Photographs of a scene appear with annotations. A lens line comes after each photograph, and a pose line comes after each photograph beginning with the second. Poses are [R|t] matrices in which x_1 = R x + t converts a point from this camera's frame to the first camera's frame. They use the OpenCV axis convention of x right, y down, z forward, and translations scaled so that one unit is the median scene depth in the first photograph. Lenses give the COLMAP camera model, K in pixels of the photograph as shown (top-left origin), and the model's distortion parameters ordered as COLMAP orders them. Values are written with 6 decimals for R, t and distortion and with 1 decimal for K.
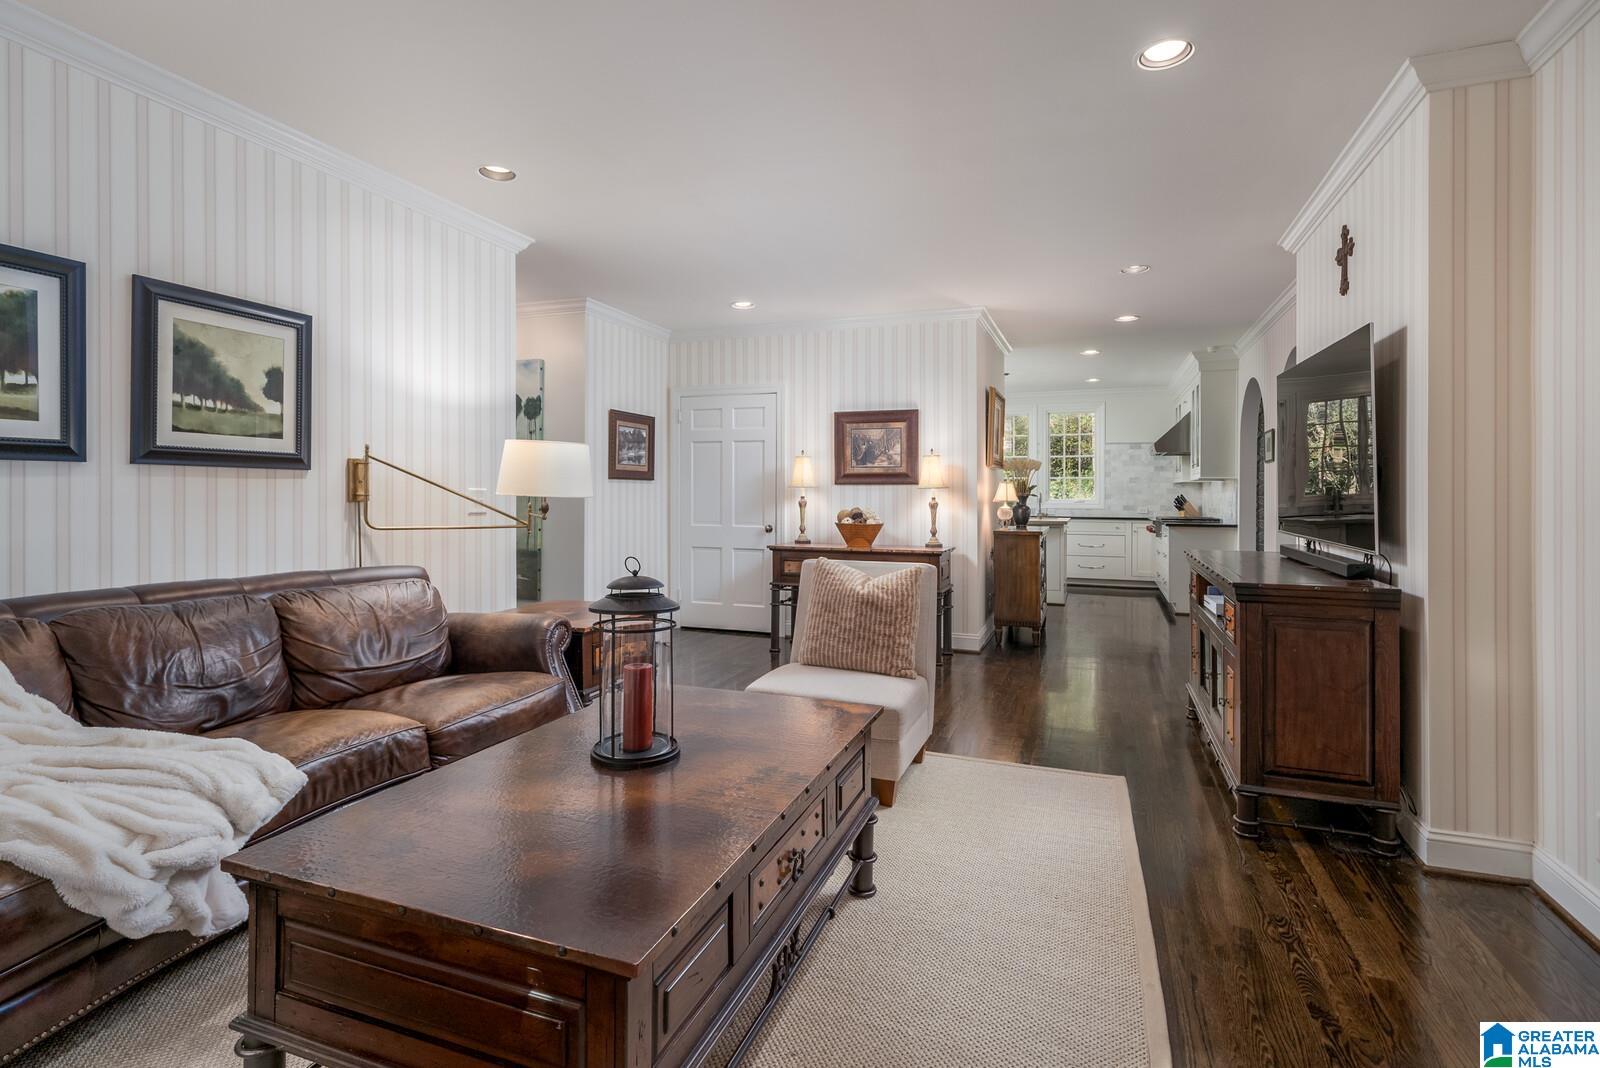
lens RADIAL K [[764.3, 0, 800.0], [0, 764.3, 513.7], [0, 0, 1]] dist [0.001407, 0.000952]
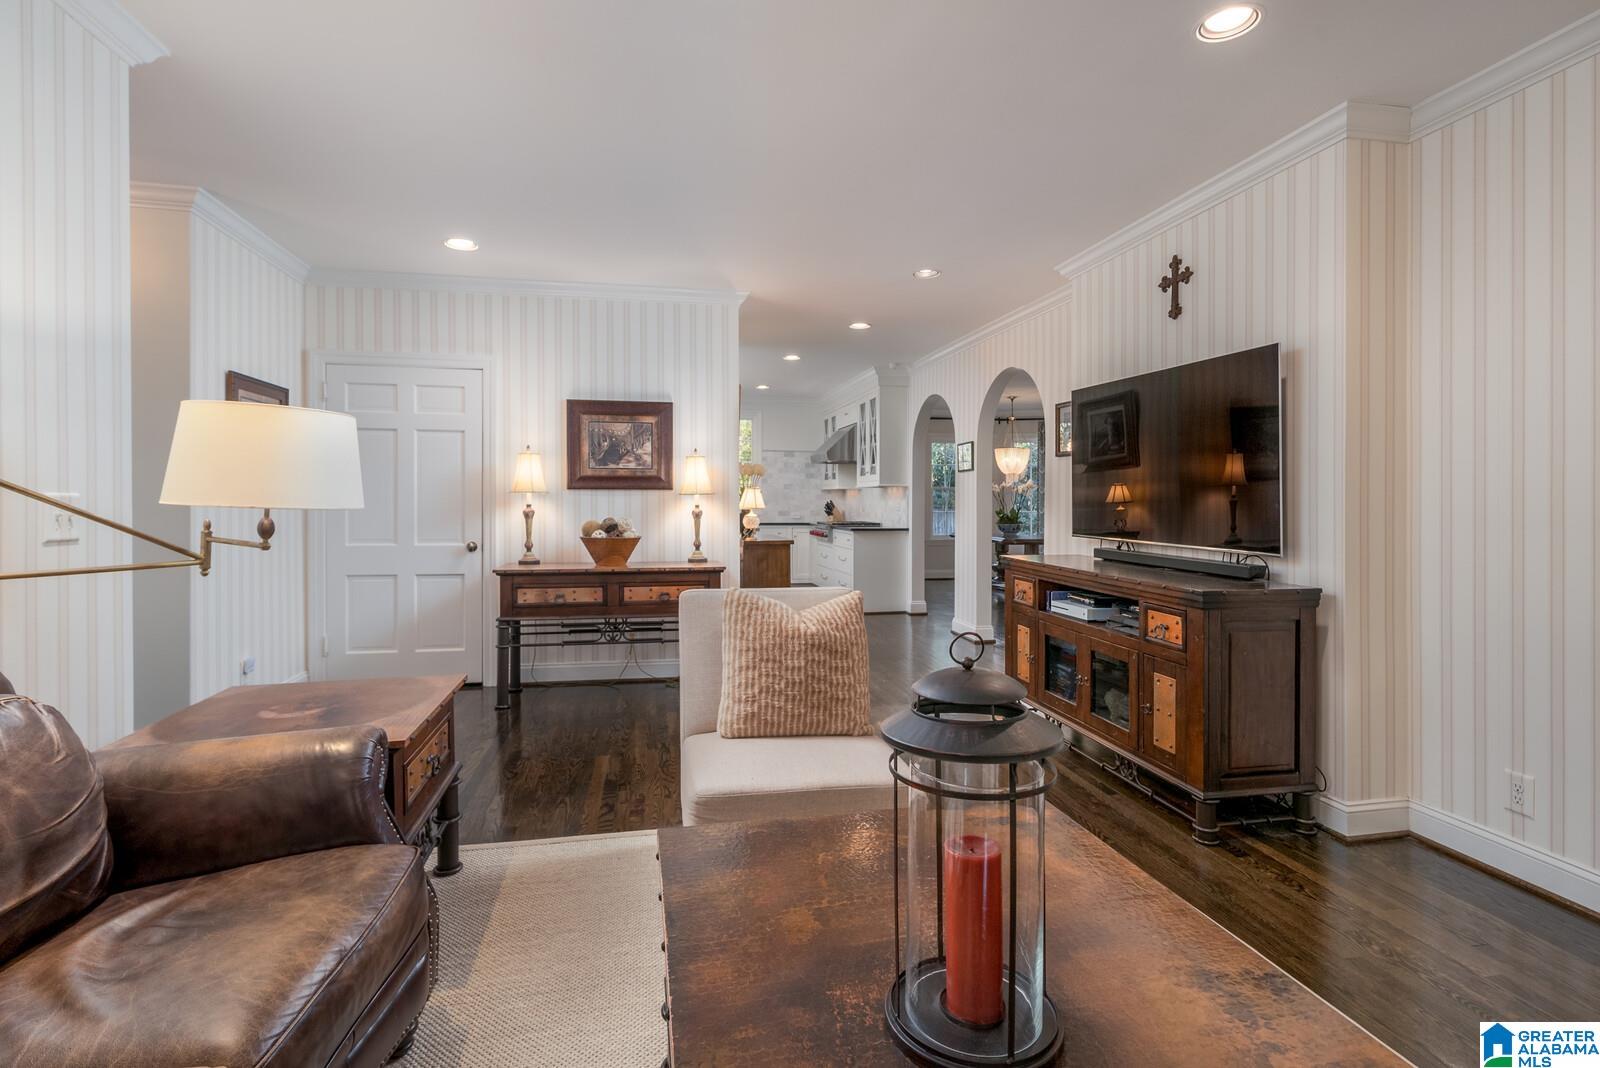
lens RADIAL K [[764.3, 0, 800.0], [0, 764.3, 513.7], [0, 0, 1]] dist [0.001407, 0.000952]
pose [[0.849882, -0.011137, 0.526855, -0.176860], [0.015311, 0.999876, -0.003562, -0.006110], [-0.526750, 0.011094, 0.849948, 0.194103]]
